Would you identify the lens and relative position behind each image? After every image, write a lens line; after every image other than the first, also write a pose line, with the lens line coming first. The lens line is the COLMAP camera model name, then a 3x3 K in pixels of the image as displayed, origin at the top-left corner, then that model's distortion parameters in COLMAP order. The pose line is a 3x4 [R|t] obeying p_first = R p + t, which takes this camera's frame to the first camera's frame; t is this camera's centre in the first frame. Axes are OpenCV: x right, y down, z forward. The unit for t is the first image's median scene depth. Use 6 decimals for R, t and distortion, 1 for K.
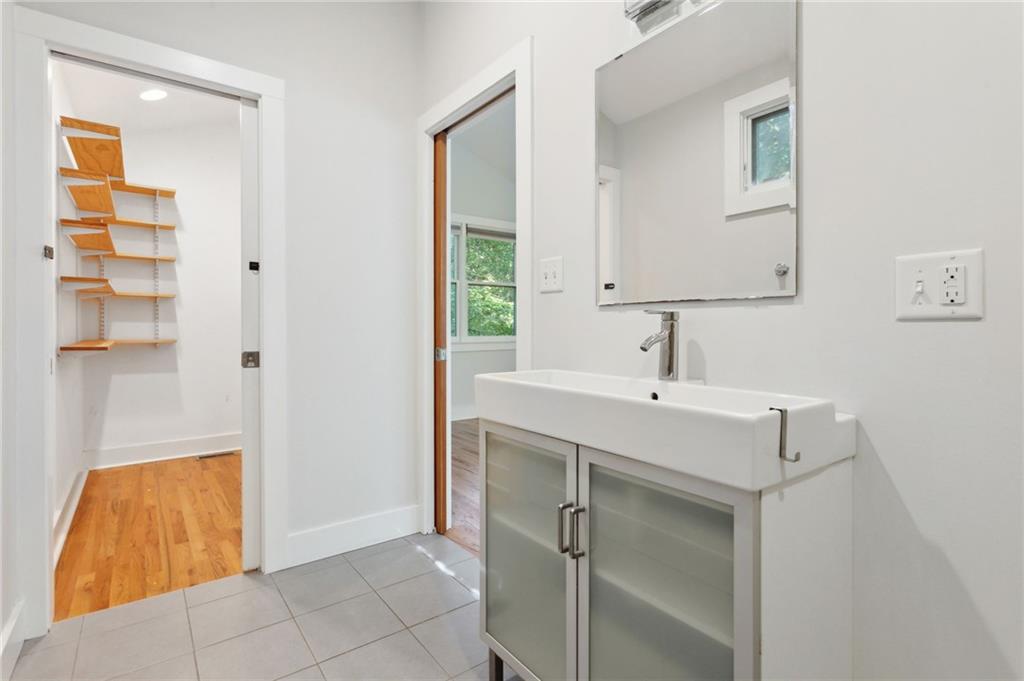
lens RADIAL K [[490.4, 0, 509.1], [0, 490.4, 337.2], [0, 0, 1]] dist [0.002541, -0.000004]
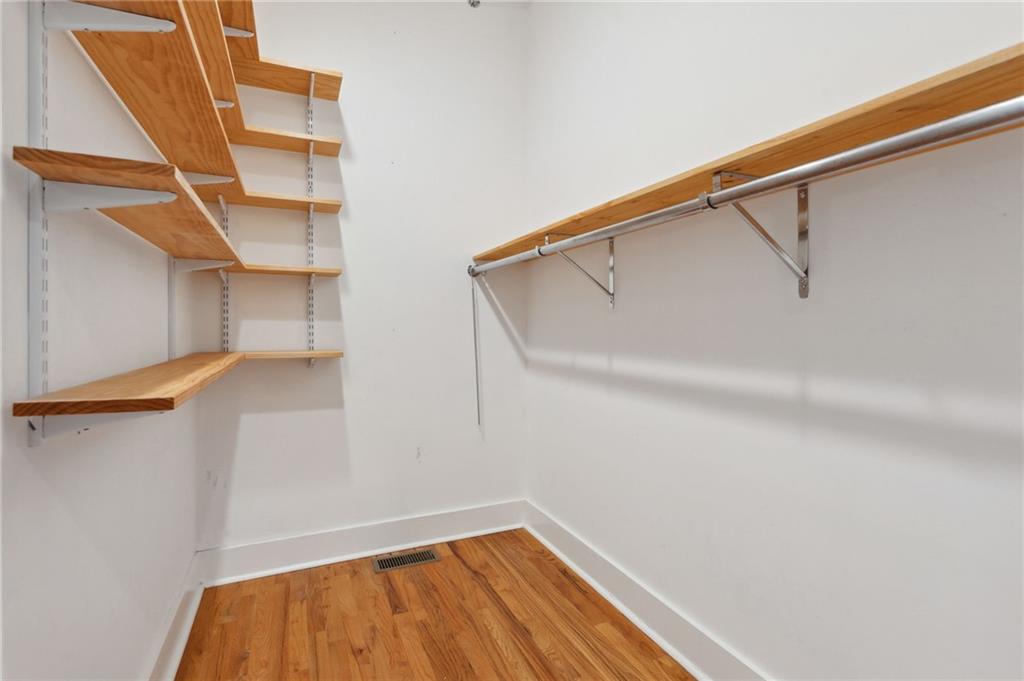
lens RADIAL K [[490.4, 0, 509.1], [0, 490.4, 337.2], [0, 0, 1]] dist [0.002541, -0.000004]
pose [[0.972057, 0.002608, -0.234730, -0.374944], [-0.001329, 0.999983, 0.005607, -0.014507], [0.234741, -0.005138, 0.972044, 0.520725]]
